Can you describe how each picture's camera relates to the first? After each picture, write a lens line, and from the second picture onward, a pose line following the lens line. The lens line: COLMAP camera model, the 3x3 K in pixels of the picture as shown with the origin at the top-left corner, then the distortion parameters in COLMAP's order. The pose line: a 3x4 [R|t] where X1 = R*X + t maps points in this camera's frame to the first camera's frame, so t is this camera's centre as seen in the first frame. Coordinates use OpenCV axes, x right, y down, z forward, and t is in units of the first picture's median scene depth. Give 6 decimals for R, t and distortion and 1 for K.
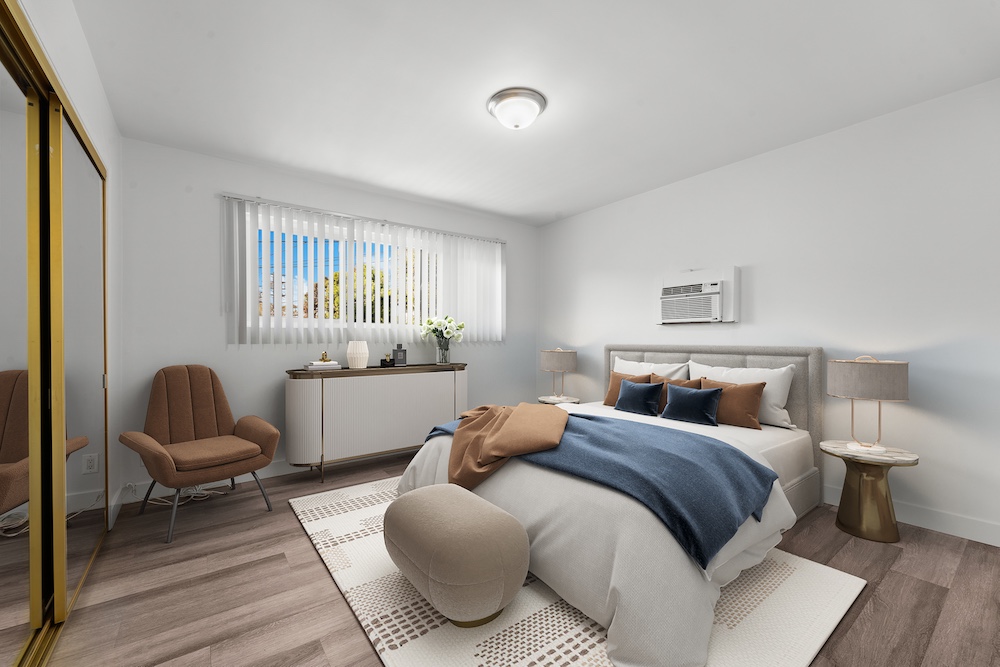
lens RADIAL K [[404.9, 0, 496.9], [0, 404.9, 338.1], [0, 0, 1]] dist [-0.001392, -0.001025]
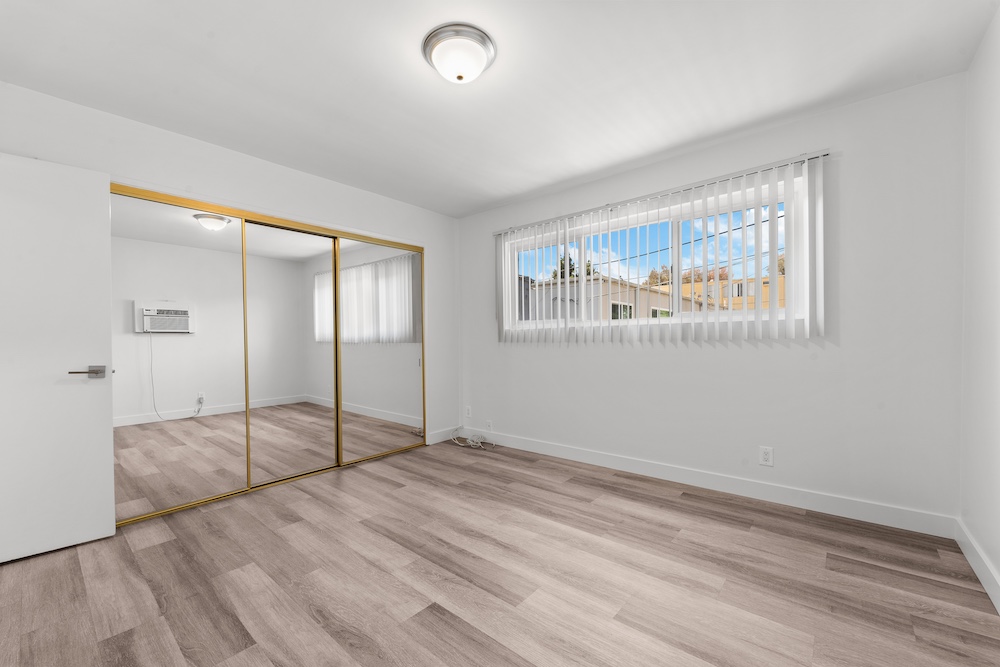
lens RADIAL K [[404.9, 0, 496.9], [0, 404.9, 339.4], [0, 0, 1]] dist [-0.001392, -0.001025]
pose [[0.223722, 0.000514, -0.974653, 1.015904], [0.010713, 0.999938, 0.002987, 0.000033], [0.974594, -0.011109, 0.223703, 1.042249]]
